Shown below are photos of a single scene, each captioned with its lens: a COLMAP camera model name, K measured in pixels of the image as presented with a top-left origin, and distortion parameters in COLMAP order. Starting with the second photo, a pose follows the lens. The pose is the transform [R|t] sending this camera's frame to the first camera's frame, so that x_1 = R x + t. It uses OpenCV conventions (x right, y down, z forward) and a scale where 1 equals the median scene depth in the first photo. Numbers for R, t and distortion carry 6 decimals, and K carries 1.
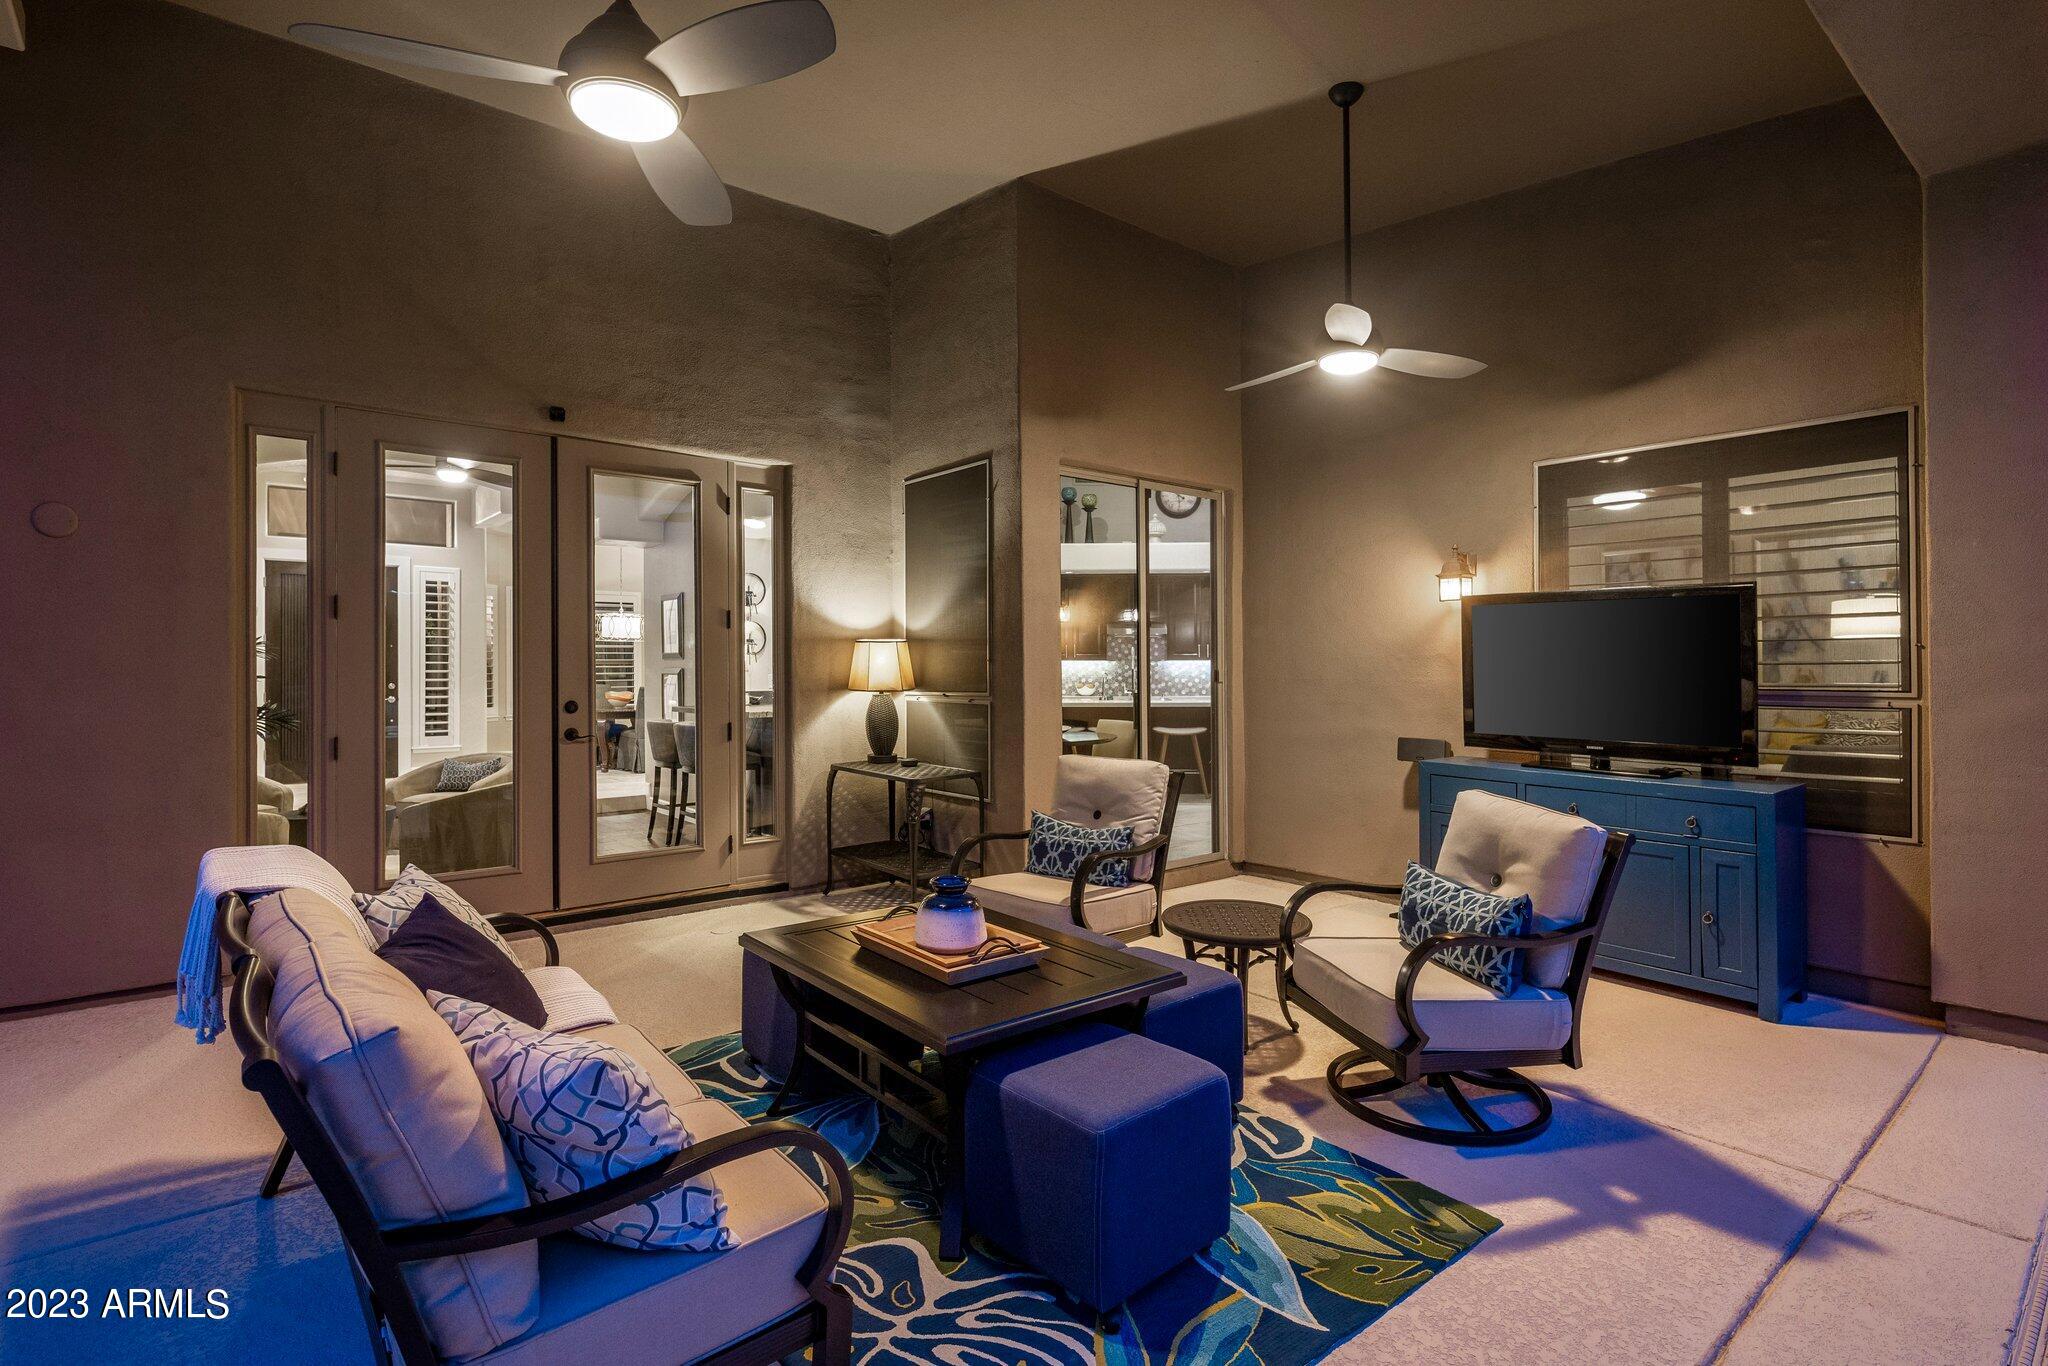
lens RADIAL K [[986.4, 0, 1028.7], [0, 986.4, 668.8], [0, 0, 1]] dist [0.003931, -0.004343]
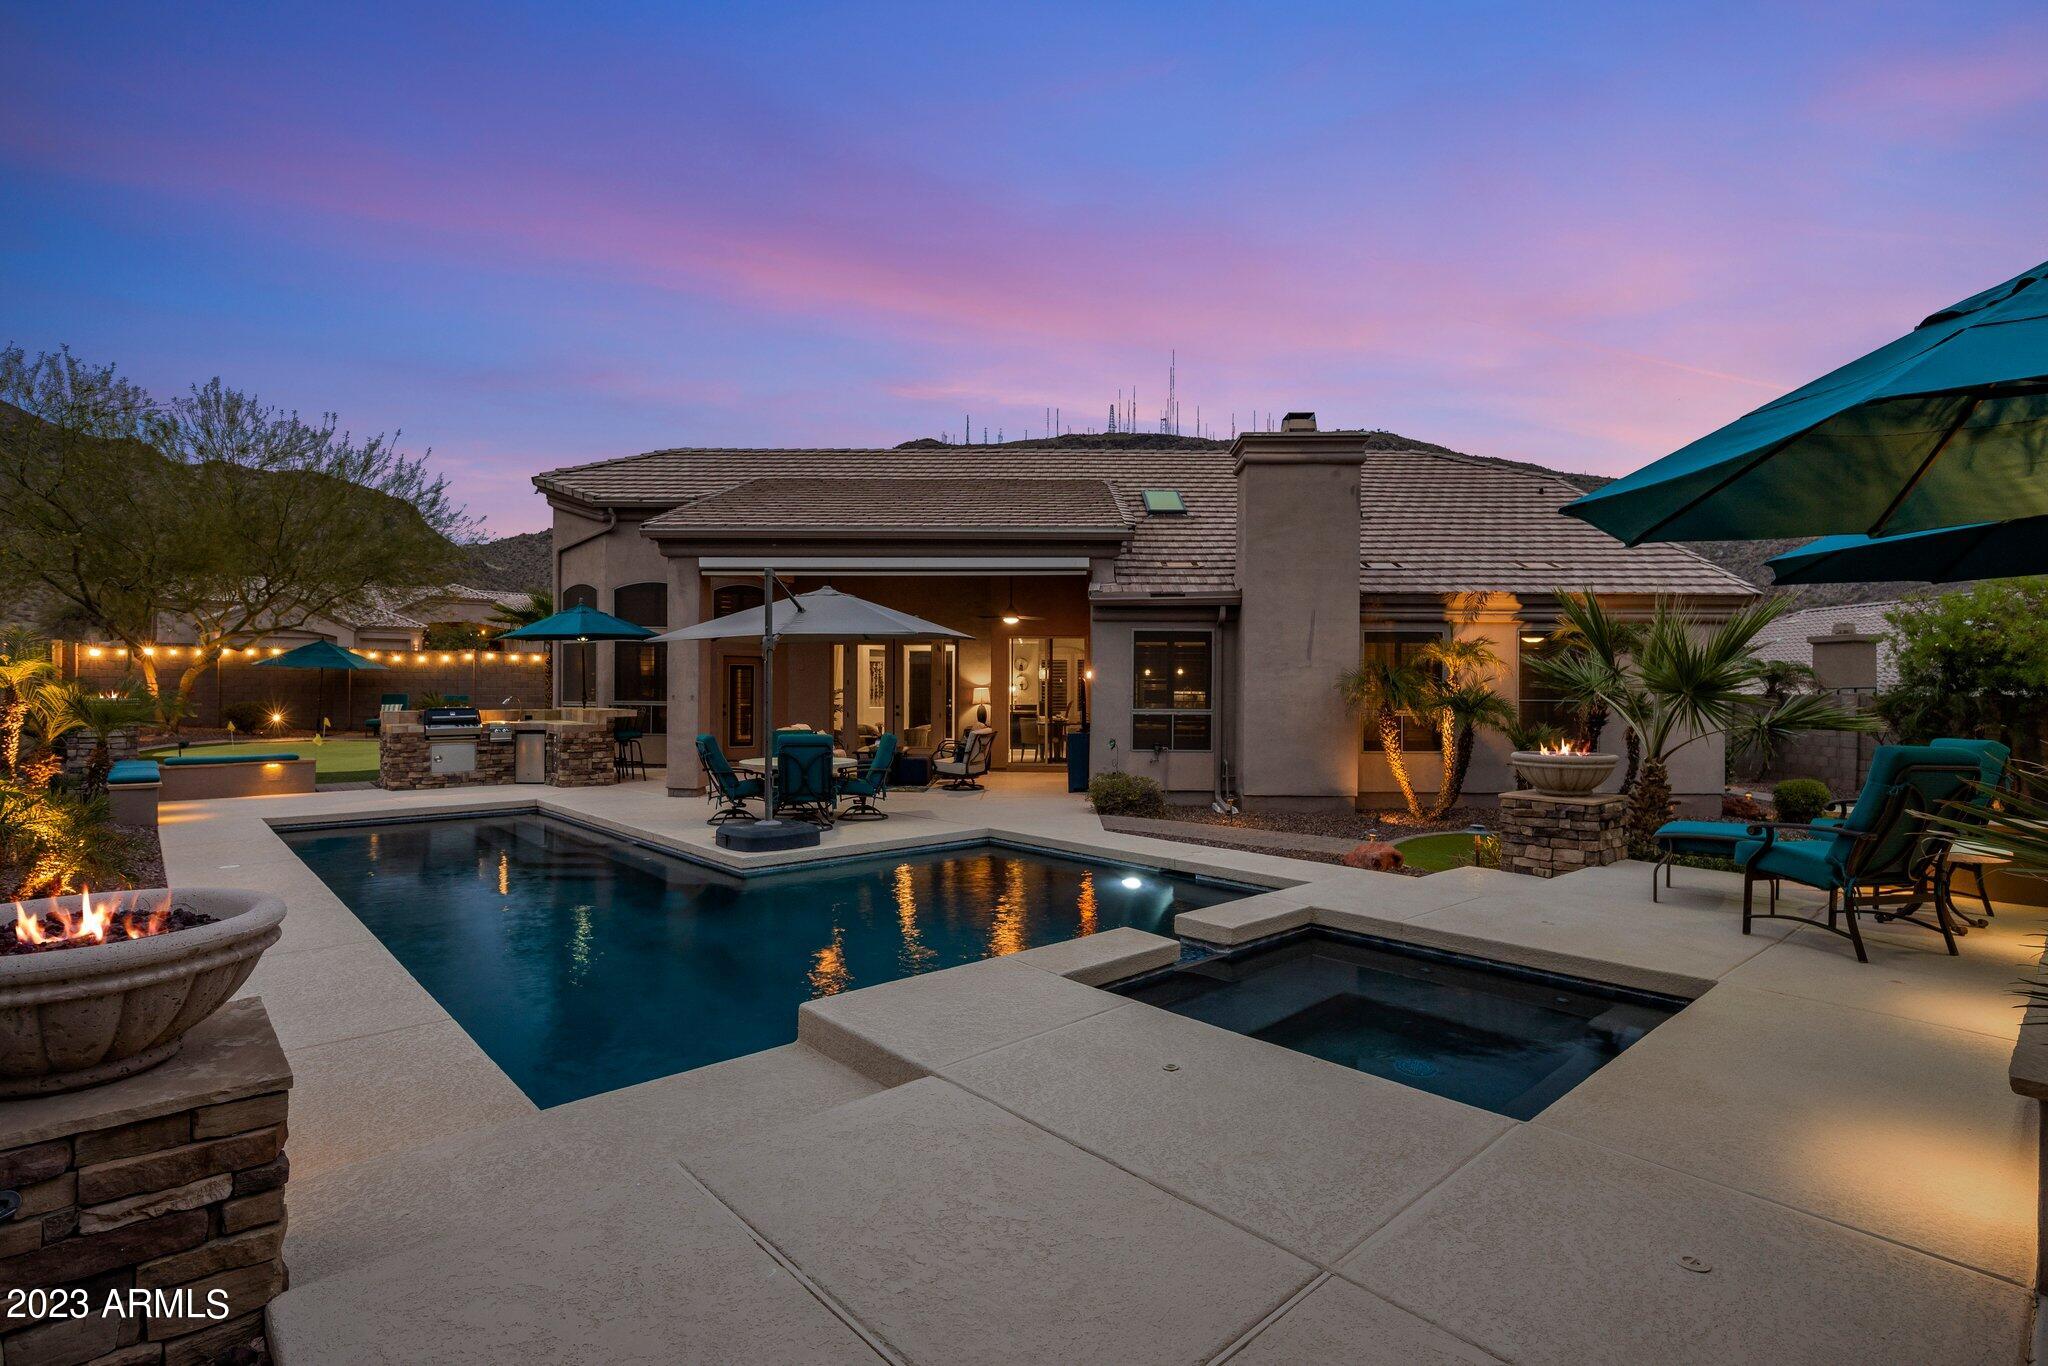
lens RADIAL K [[986.4, 0, 1035.7], [0, 986.4, 693.8], [0, 0, 1]] dist [0.003931, -0.004343]
pose [[0.761604, 0.011491, -0.647941, 2.357939], [-0.006872, 0.999930, 0.009655, -0.050015], [0.648007, -0.002901, 0.761629, -1.525861]]
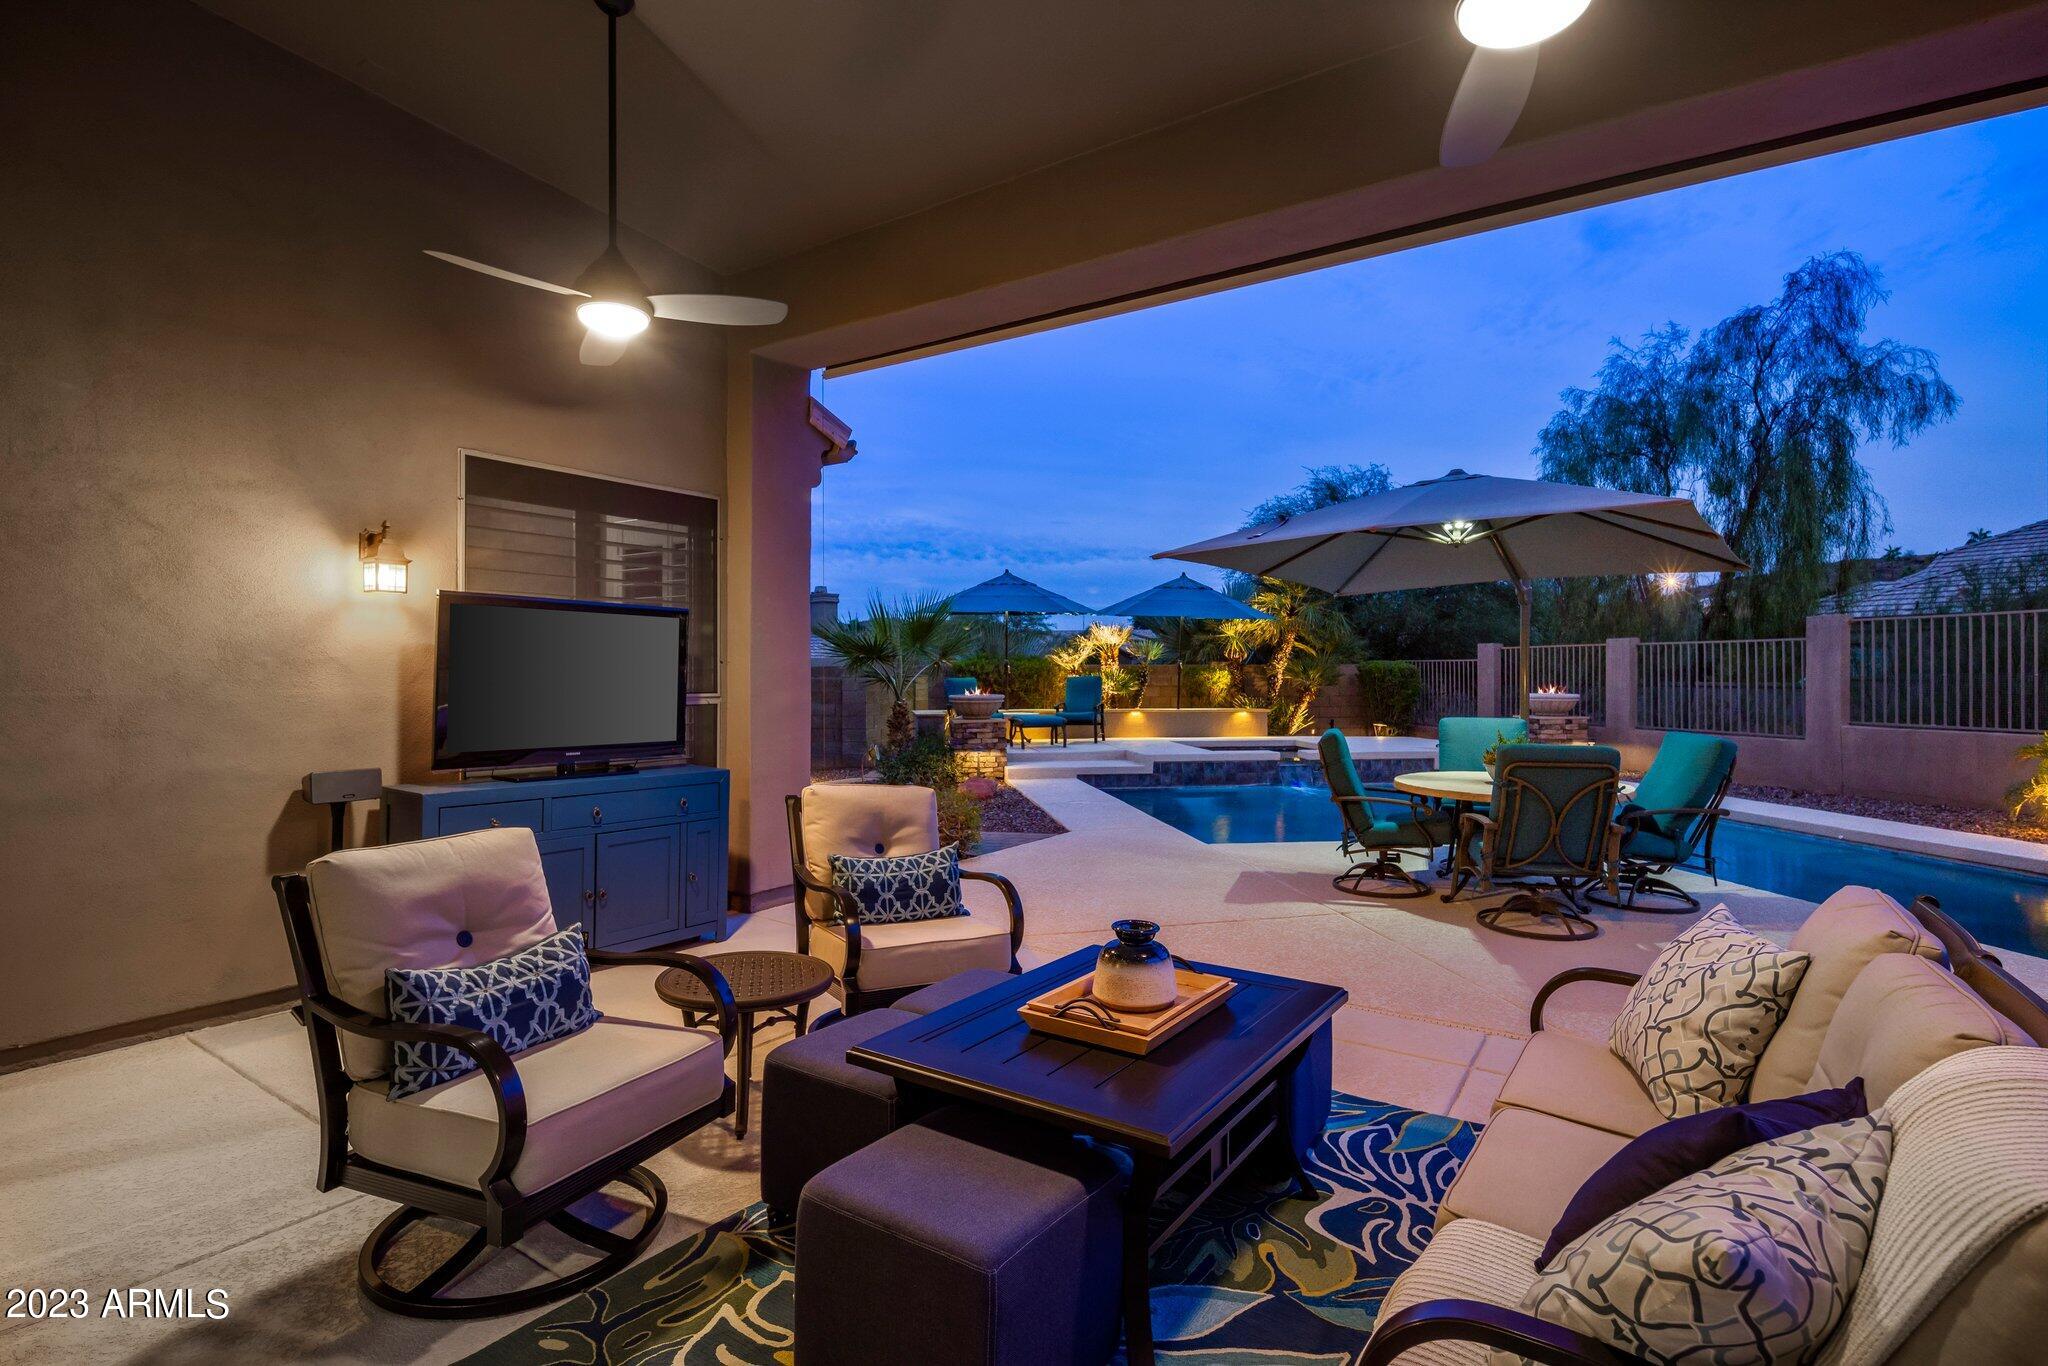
lens RADIAL K [[986.4, 0, 1026.8], [0, 986.4, 675.6], [0, 0, 1]] dist [0.003931, -0.004343]
pose [[-0.274733, -0.001475, 0.961519, -0.486600], [-0.001435, 0.999998, 0.001124, -0.003494], [-0.961520, -0.001071, -0.274735, 0.729087]]
